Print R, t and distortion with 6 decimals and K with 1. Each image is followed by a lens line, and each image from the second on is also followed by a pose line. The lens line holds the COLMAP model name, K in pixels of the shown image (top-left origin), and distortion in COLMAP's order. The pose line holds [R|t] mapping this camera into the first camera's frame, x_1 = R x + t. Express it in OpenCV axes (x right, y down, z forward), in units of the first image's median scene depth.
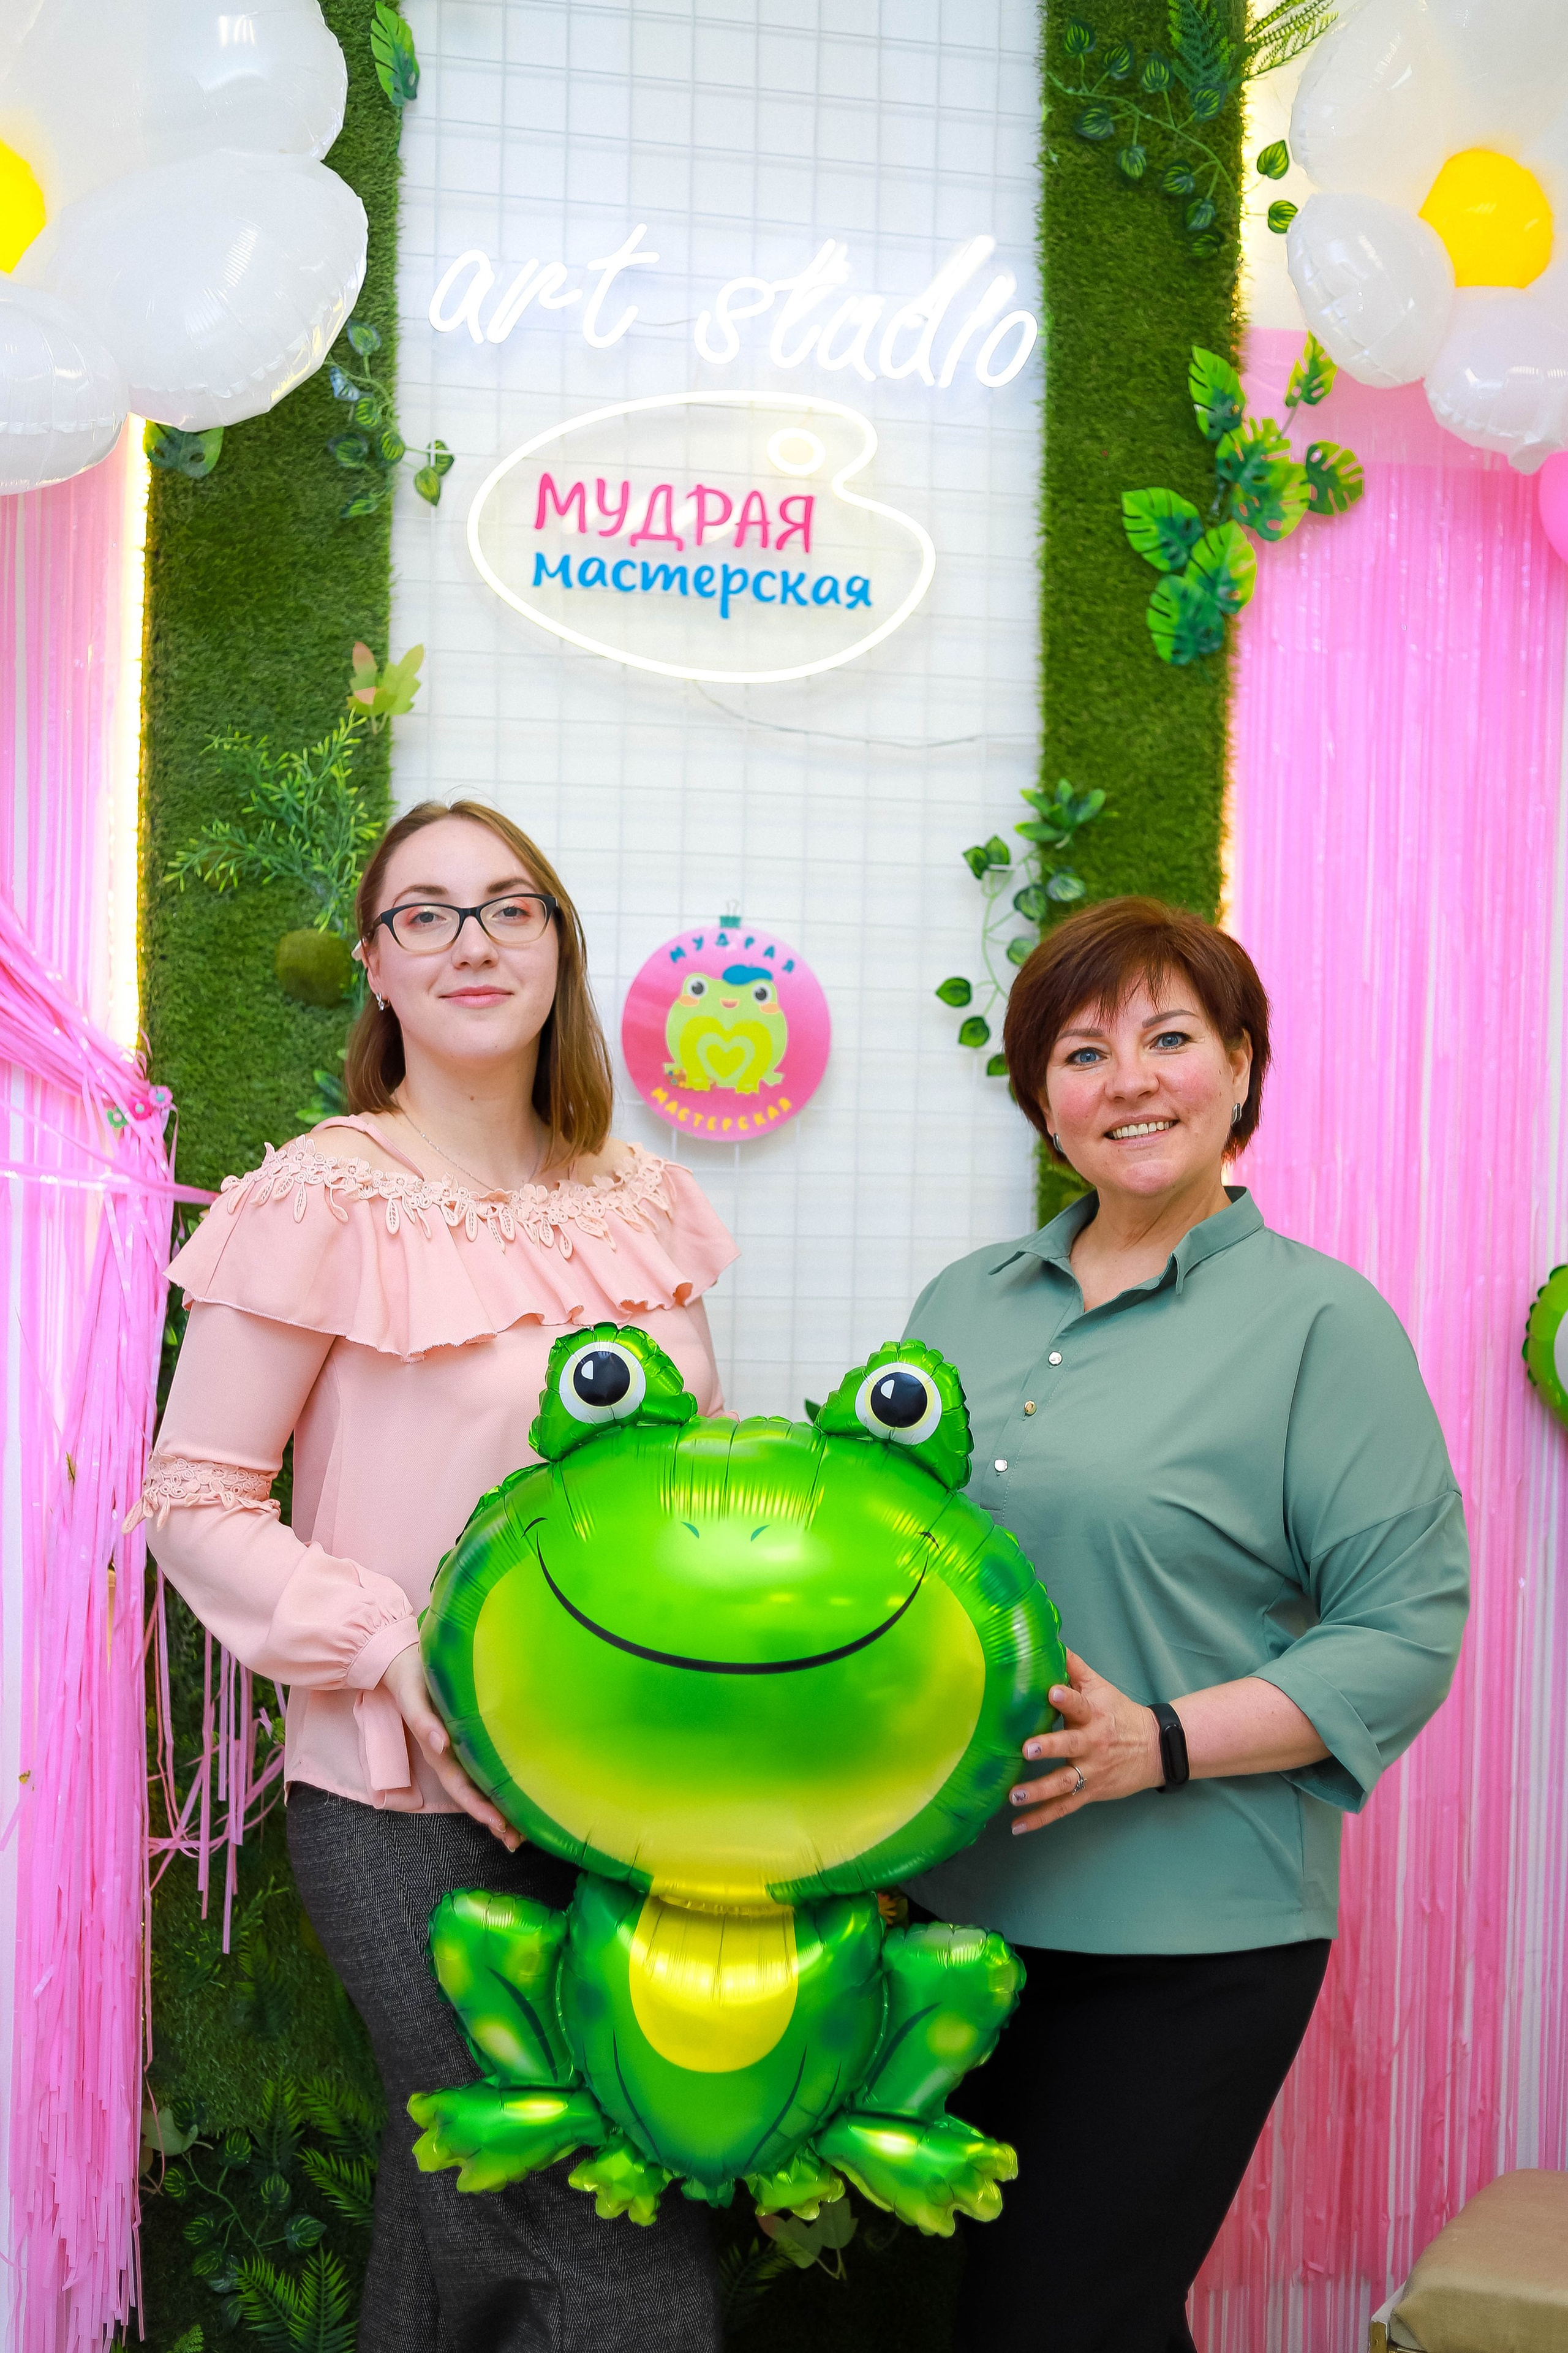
lens RADIAL K [[3543.4, 0, 839.2], [0, 3543.4, 1184.8], [0, 0, 1]] dist [0.054926, 0.000000]
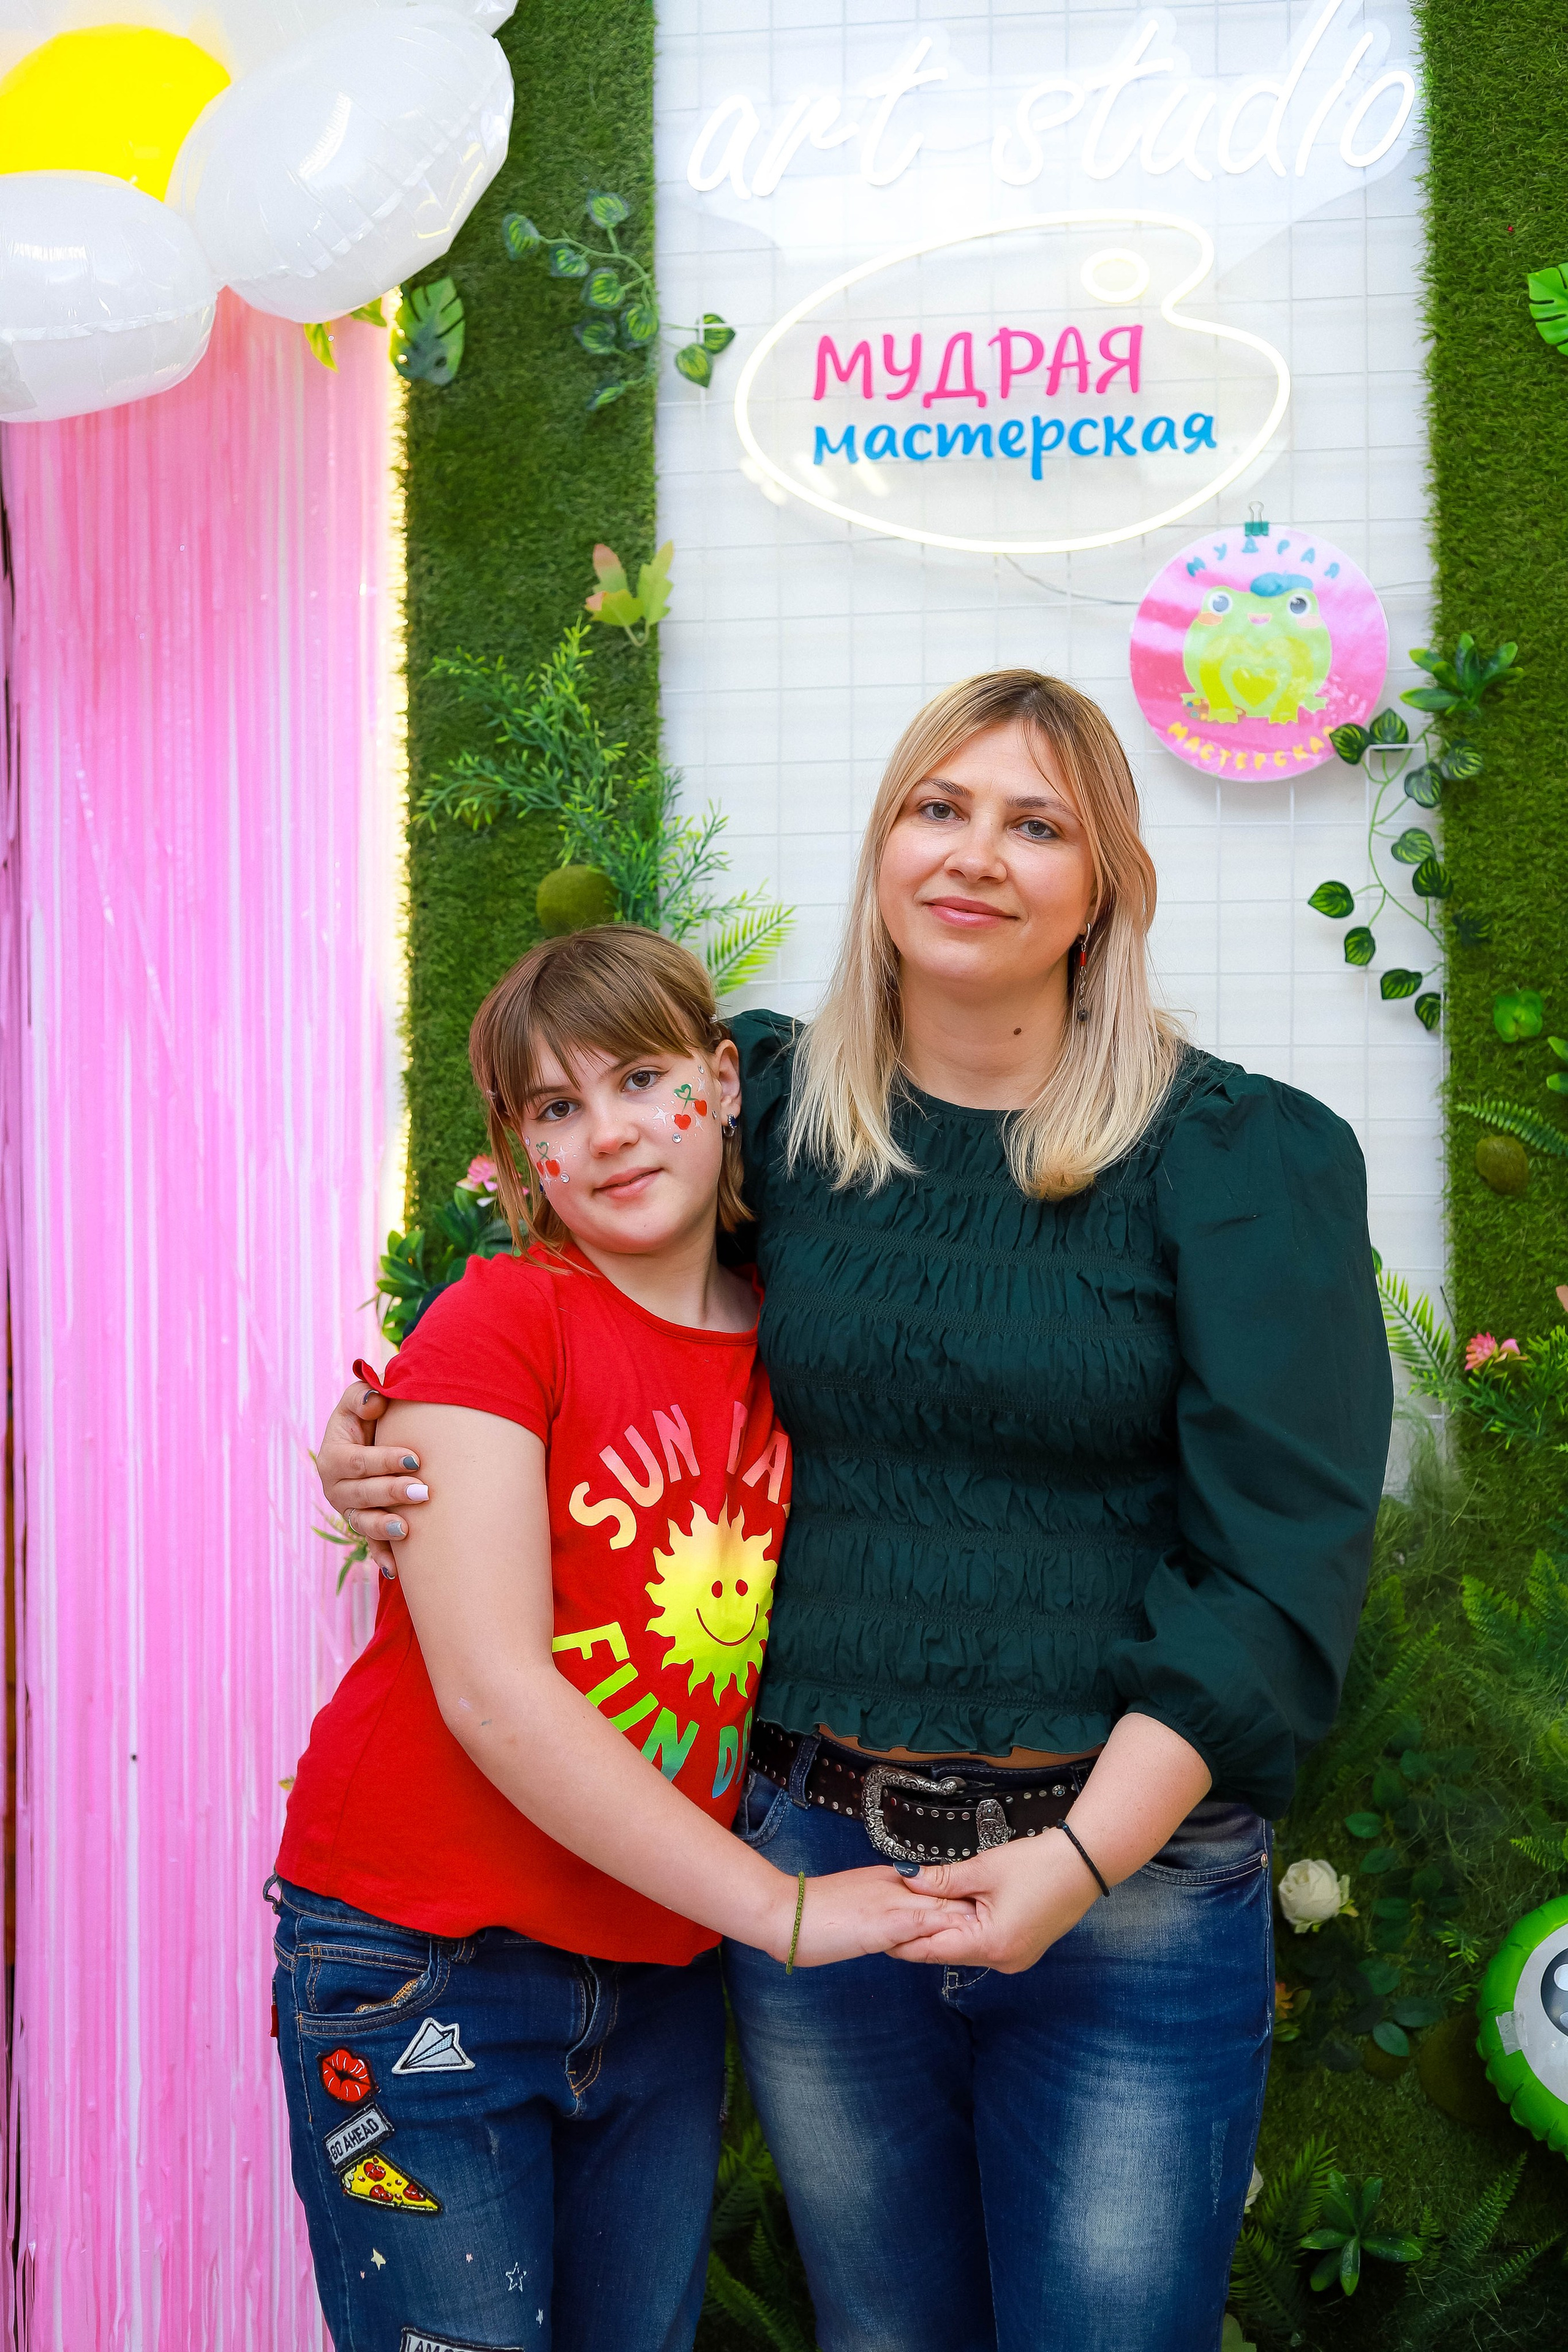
lens RADIAL K [[3542.2, 0, 810.1], [0, 3542.2, 1190.2], [0, 0, 1]] dist [0.054926, 0.000000]
pose [[0.902821, -0.022662, -0.429419, 0.282496], [0.016646, 0.999704, -0.017759, 0.027022], [0.429695, 0.008885, 0.902931, 0.199045]]
